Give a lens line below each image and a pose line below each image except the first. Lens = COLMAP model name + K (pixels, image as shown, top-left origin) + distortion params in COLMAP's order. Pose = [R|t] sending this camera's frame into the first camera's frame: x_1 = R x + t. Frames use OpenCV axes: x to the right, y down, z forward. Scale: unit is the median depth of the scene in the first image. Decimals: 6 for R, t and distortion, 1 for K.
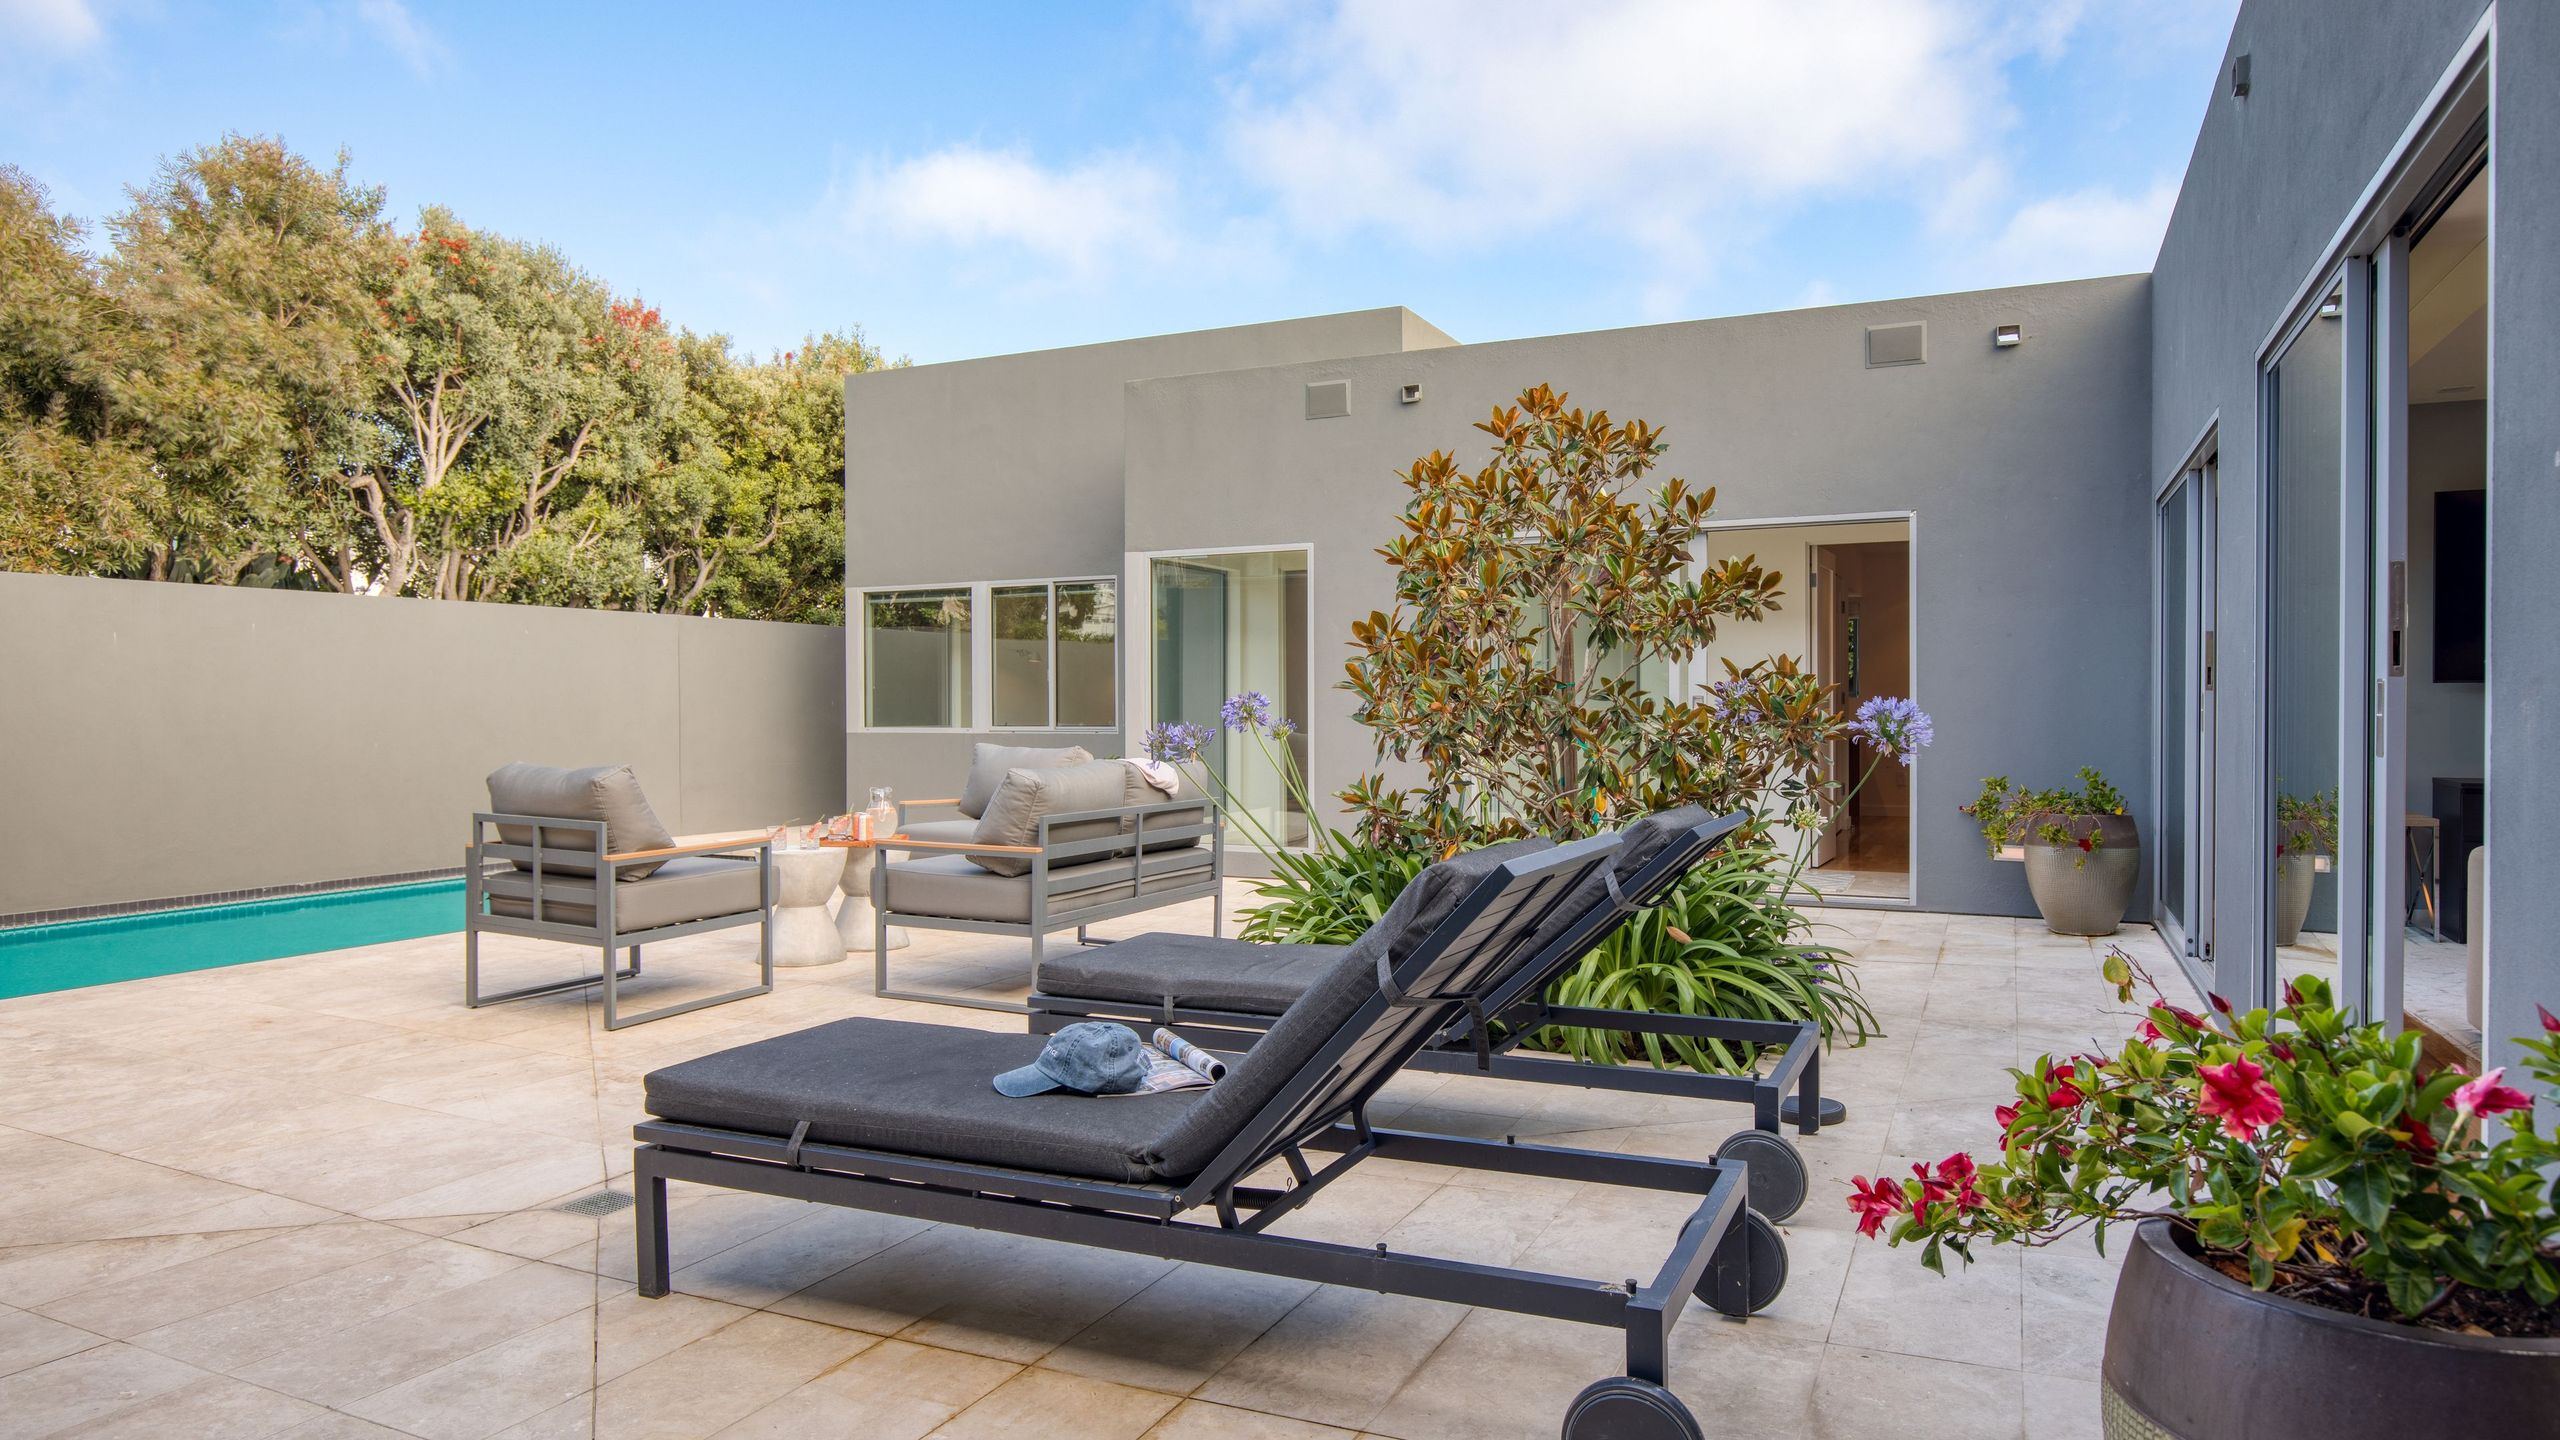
lens RADIAL K [[1519.0, 0, 1298.1], [0, 1519.0, 717.8], [0, 0, 1]] dist [-0.007216, -0.000375]
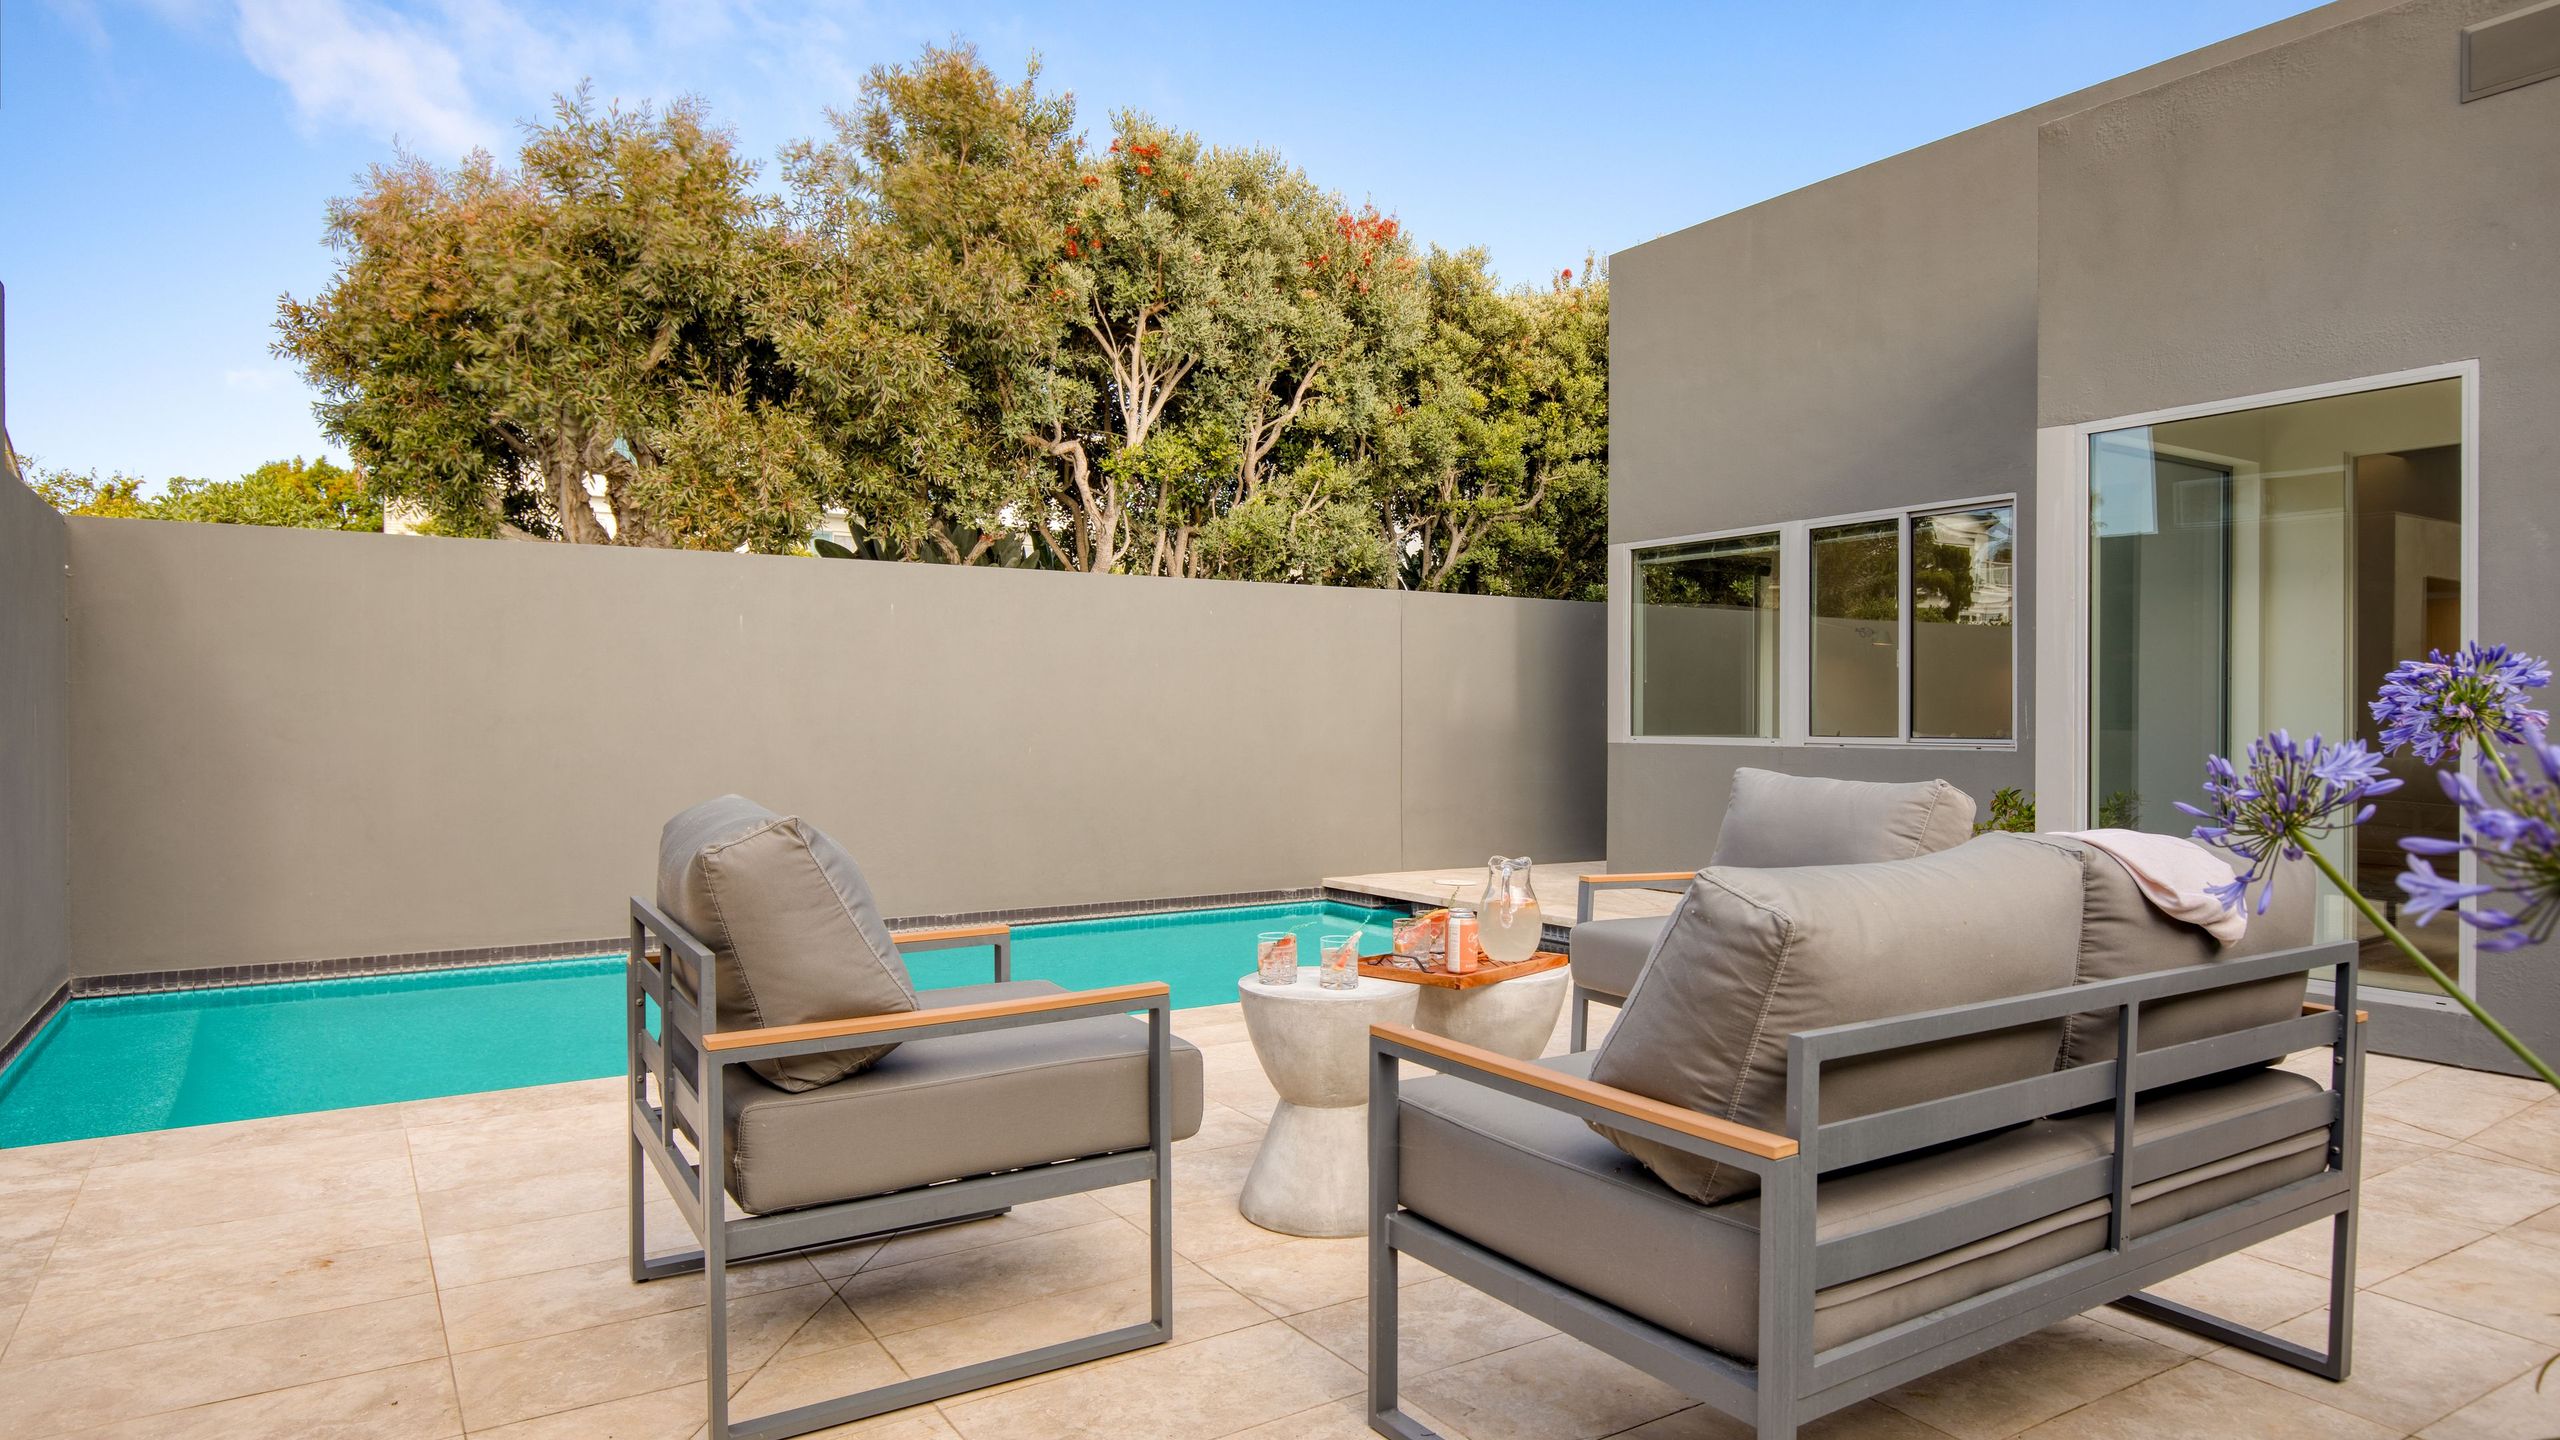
lens RADIAL K [[1519.0, 0, 1298.1], [0, 1519.0, 717.8], [0, 0, 1]] dist [-0.007216, -0.000375]
pose [[0.852048, 0.006347, -0.523425, -0.042396], [-0.009094, 0.999955, -0.002679, 0.001190], [0.523385, 0.007043, 0.852067, 0.309126]]
